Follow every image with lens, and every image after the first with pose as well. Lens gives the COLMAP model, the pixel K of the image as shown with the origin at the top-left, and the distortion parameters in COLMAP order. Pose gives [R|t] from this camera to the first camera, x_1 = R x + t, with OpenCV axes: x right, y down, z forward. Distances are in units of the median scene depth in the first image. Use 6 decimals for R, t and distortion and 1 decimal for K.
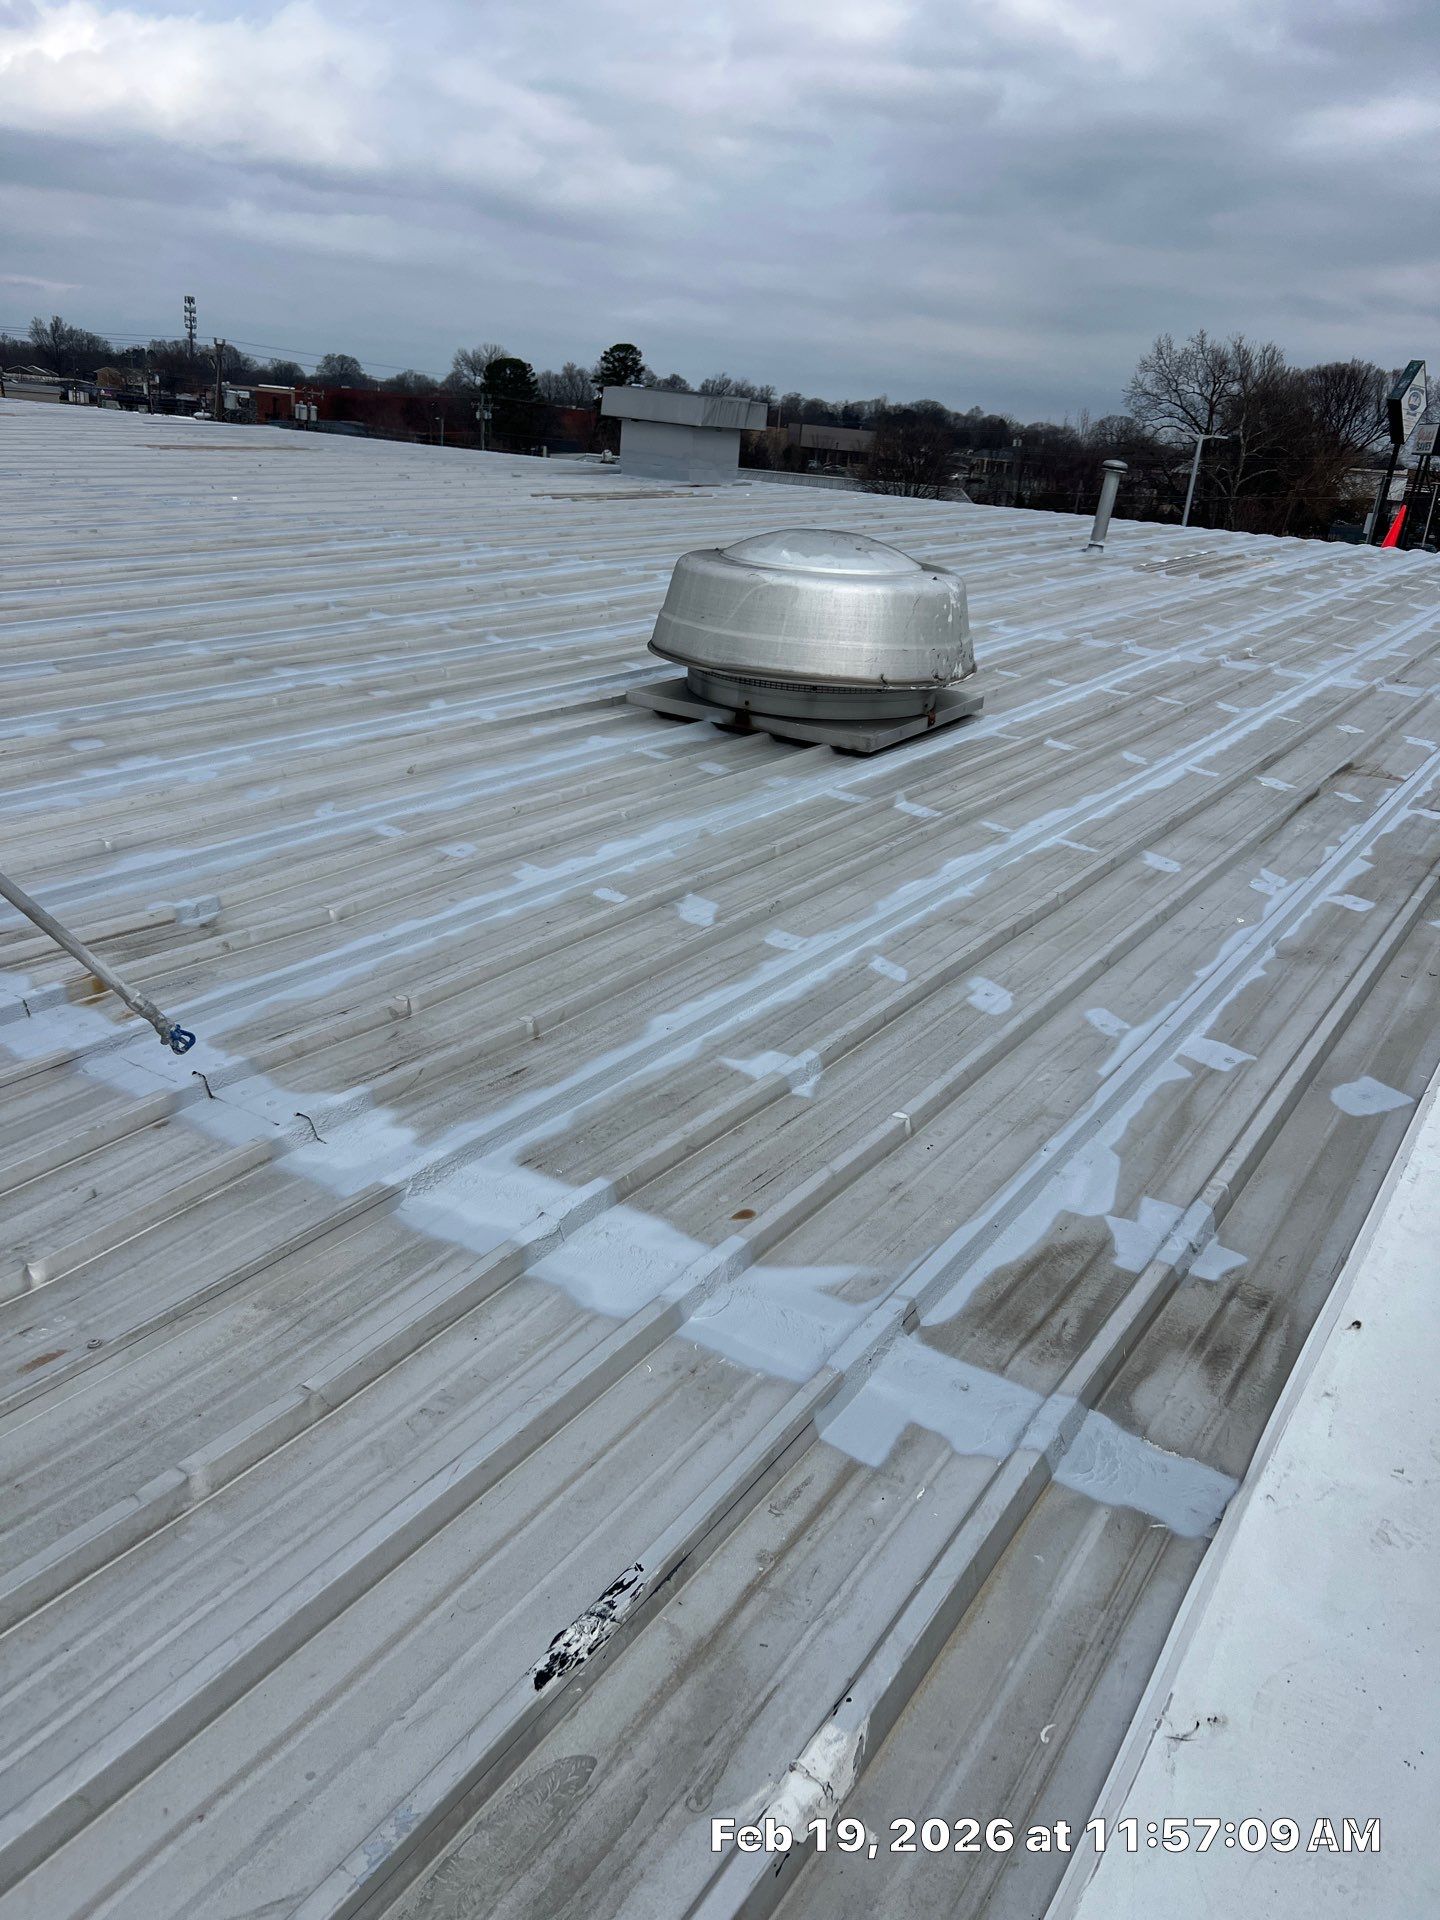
lens RADIAL K [[1416.2, 0, 729.5], [0, 1416.2, 1009.0], [0, 0, 1]] dist [0.040011, -0.045426]
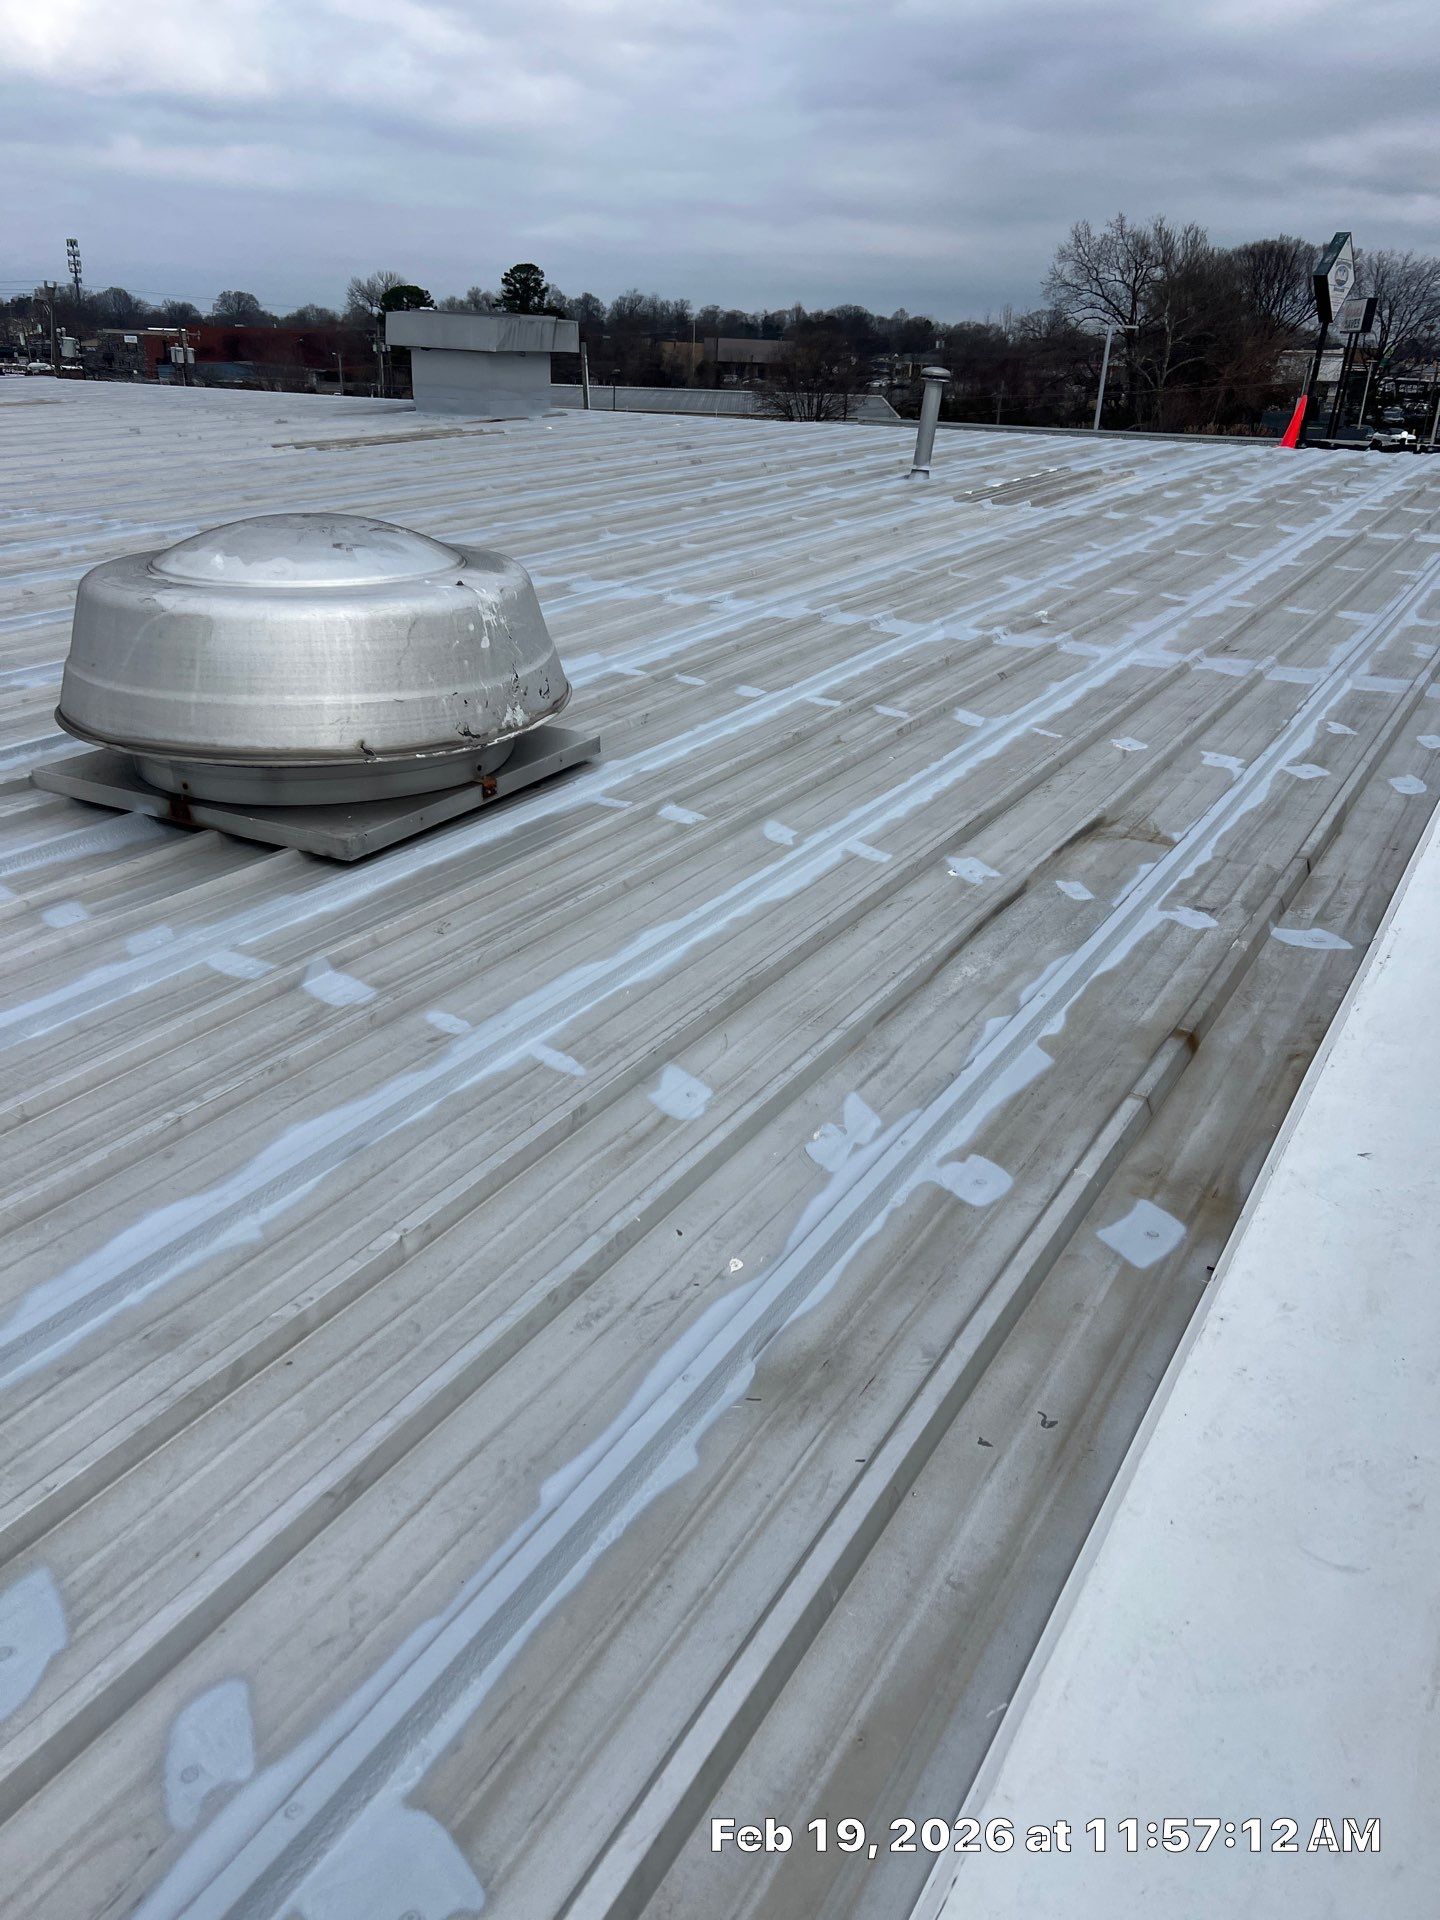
lens RADIAL K [[1431.3, 0, 720.9], [0, 1431.3, 959.6], [0, 0, 1]] dist [0.060753, -0.063838]
pose [[0.997869, -0.063922, 0.013094, 0.142729], [0.063706, 0.997836, 0.016291, -0.075301], [-0.014107, -0.015423, 0.999782, 0.186223]]
